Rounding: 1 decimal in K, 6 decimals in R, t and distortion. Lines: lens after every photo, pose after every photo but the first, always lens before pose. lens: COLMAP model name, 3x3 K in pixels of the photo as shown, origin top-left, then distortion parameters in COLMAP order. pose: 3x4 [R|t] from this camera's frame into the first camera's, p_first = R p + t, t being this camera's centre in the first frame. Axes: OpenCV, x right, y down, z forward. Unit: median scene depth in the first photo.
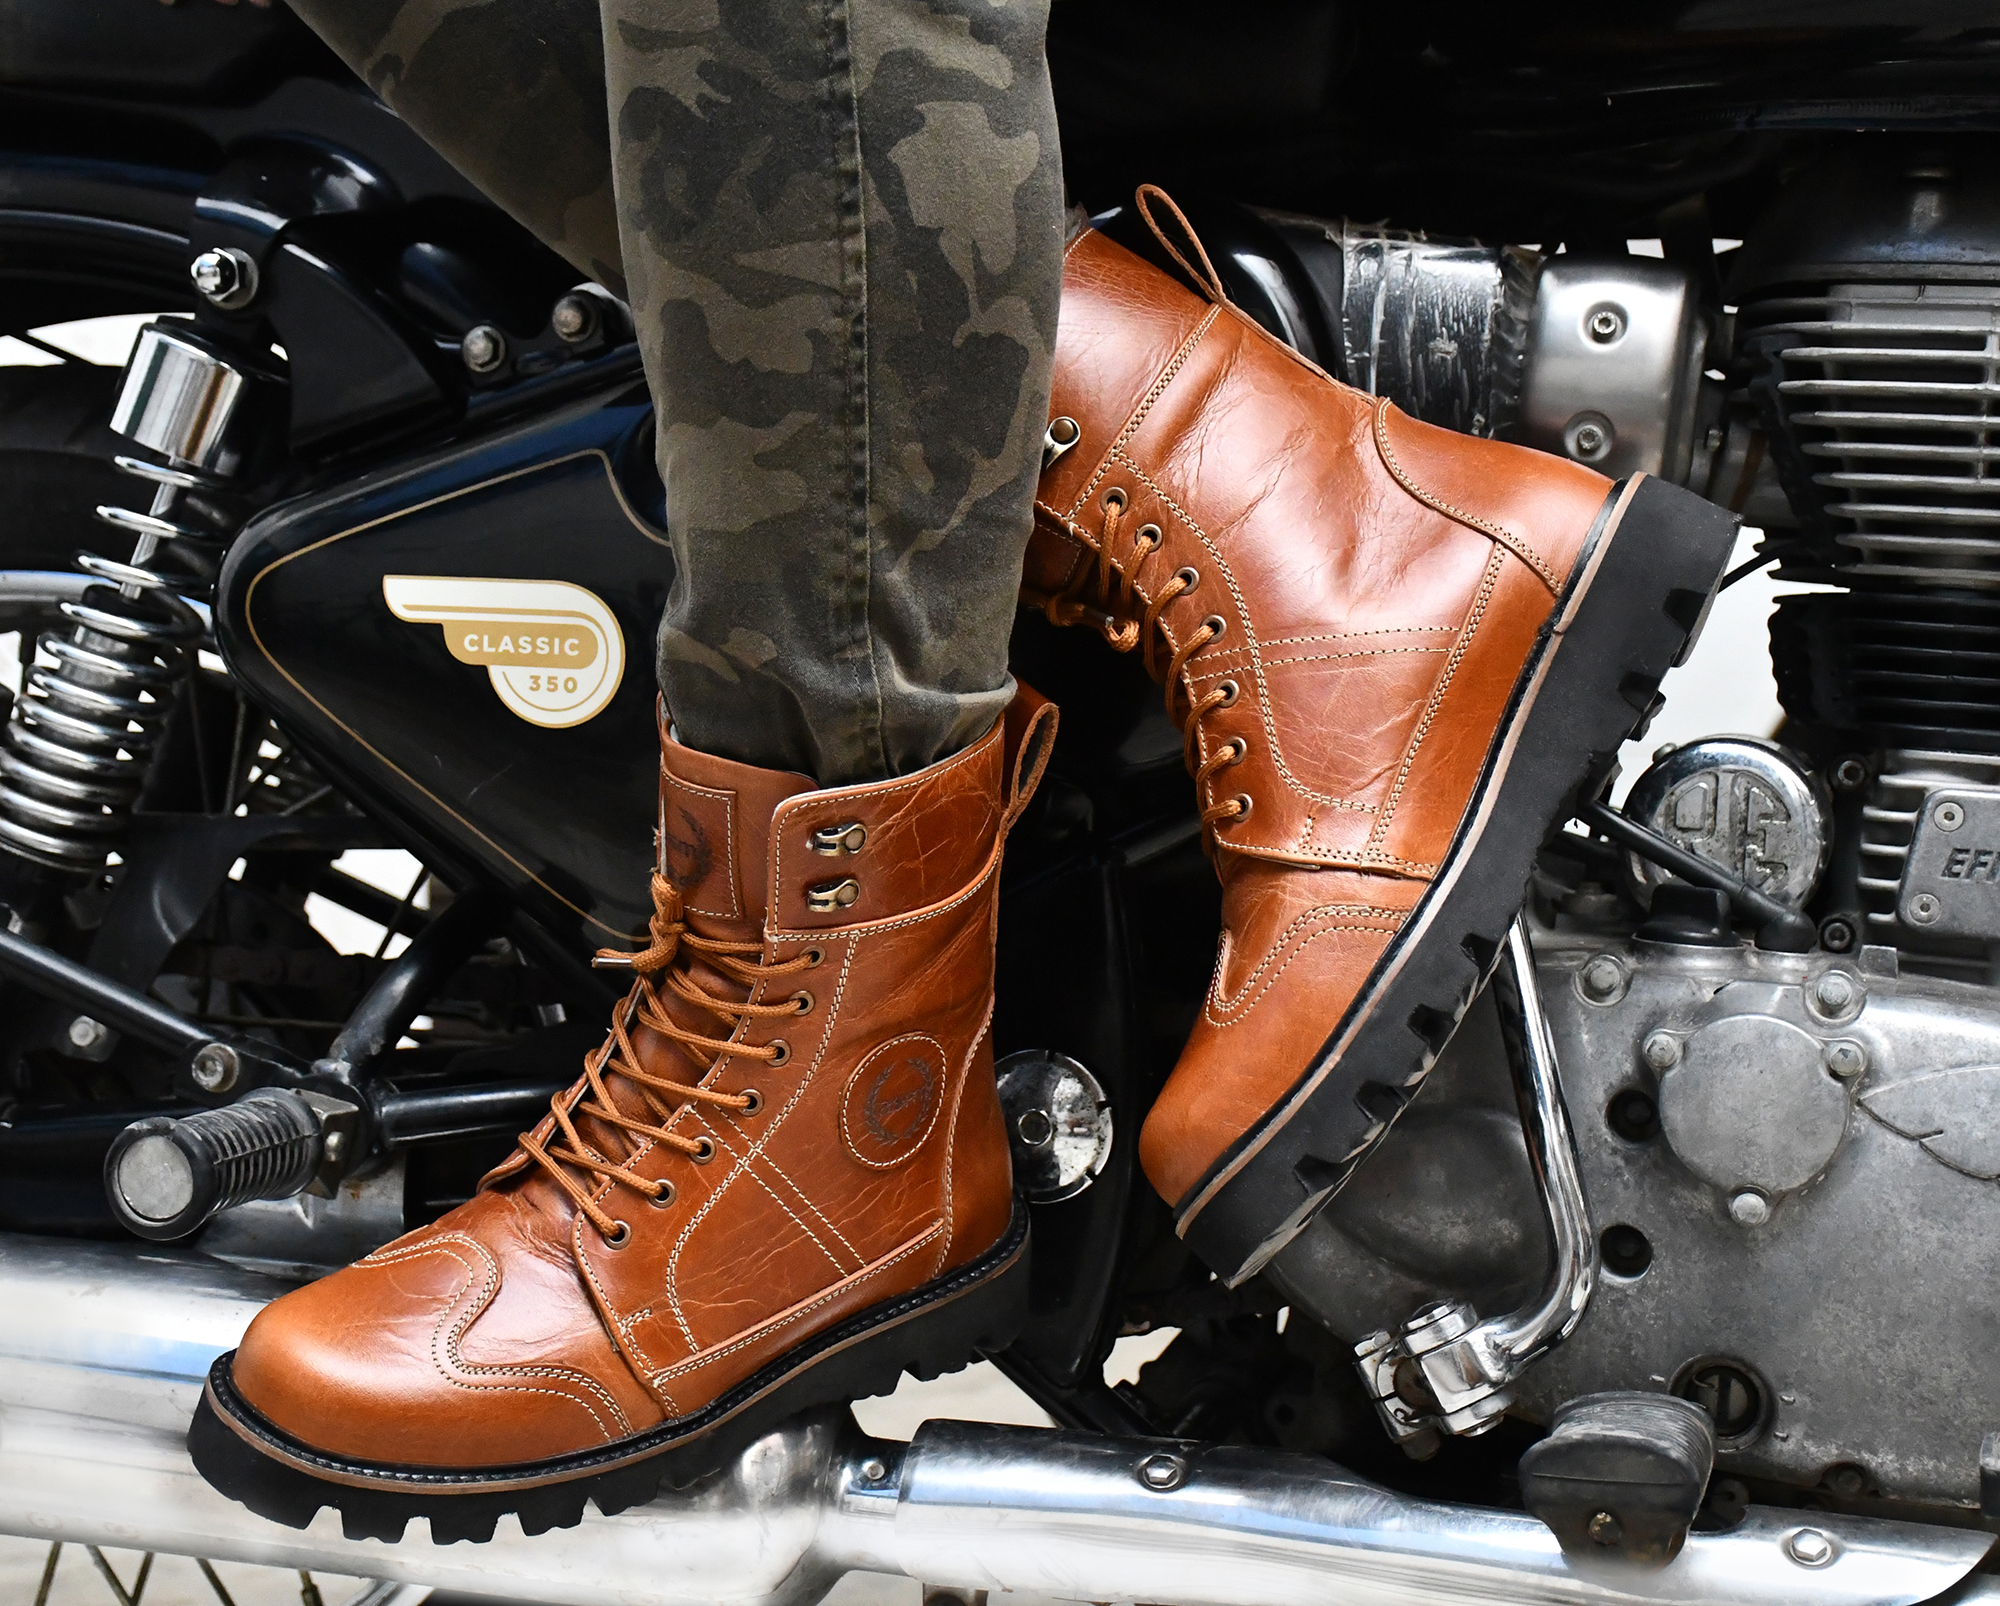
lens RADIAL K [[3864.9, 0, 1000.0], [0, 3864.9, 803.0], [0, 0, 1]] dist [0.165505, 0.436591]
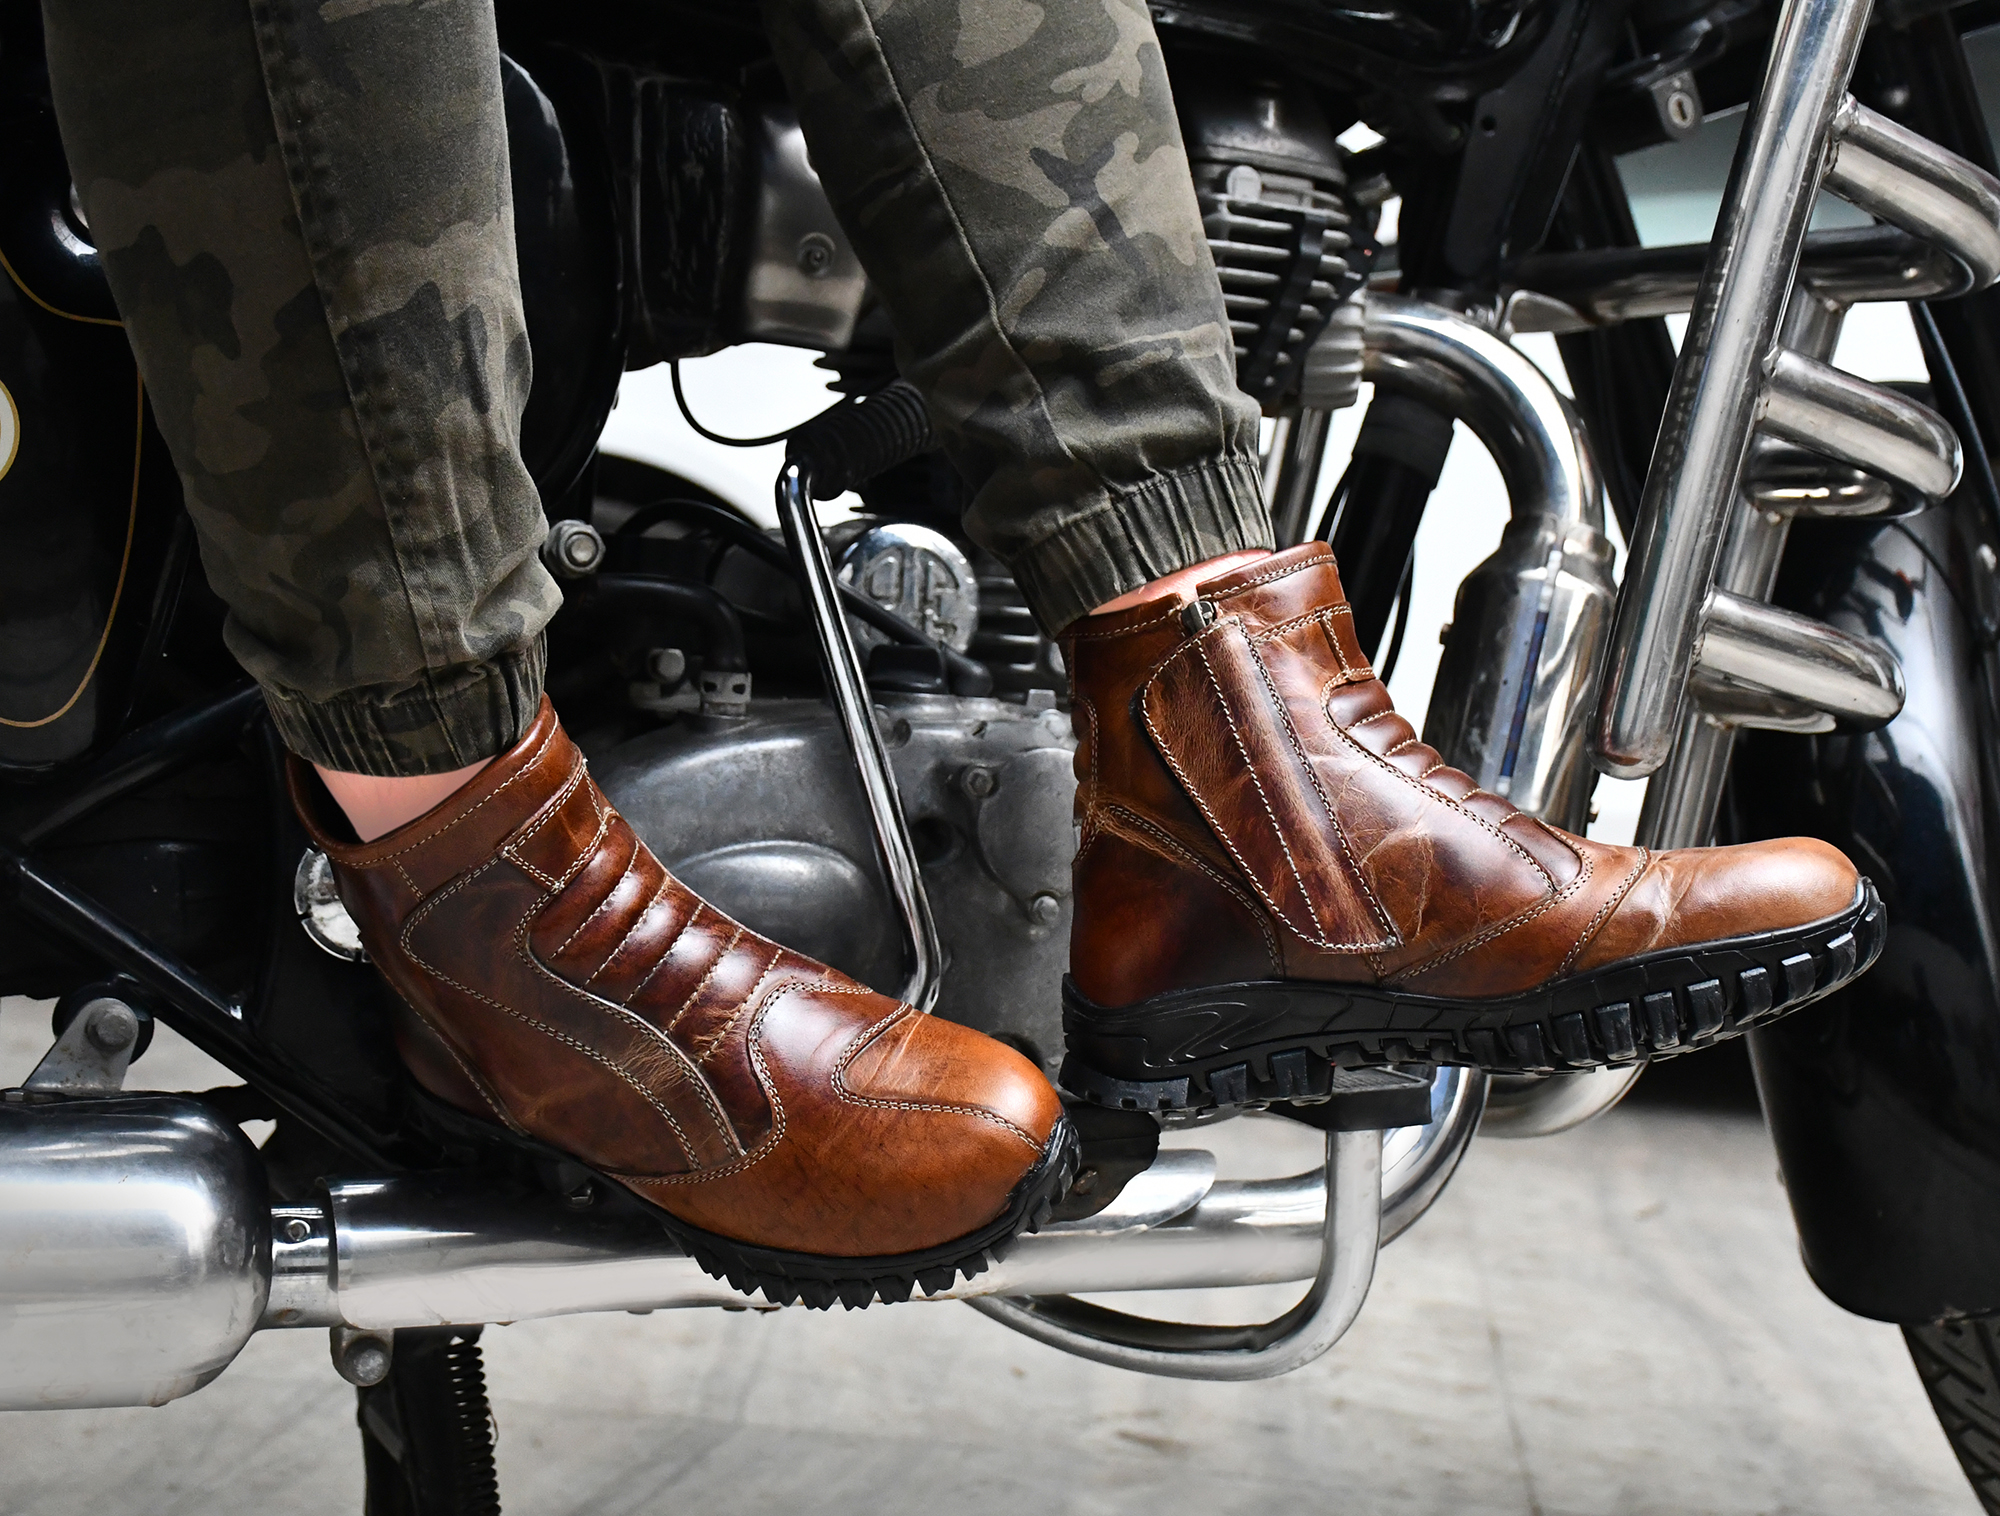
lens RADIAL K [[3187.8, 0, 1000.0], [0, 3187.8, 758.0], [0, 0, 1]] dist [0.084620, 0.207304]
pose [[0.806325, -0.044920, 0.589765, -0.374272], [0.018557, 0.998542, 0.050684, 0.007132], [-0.591182, -0.029923, 0.805983, 0.206215]]
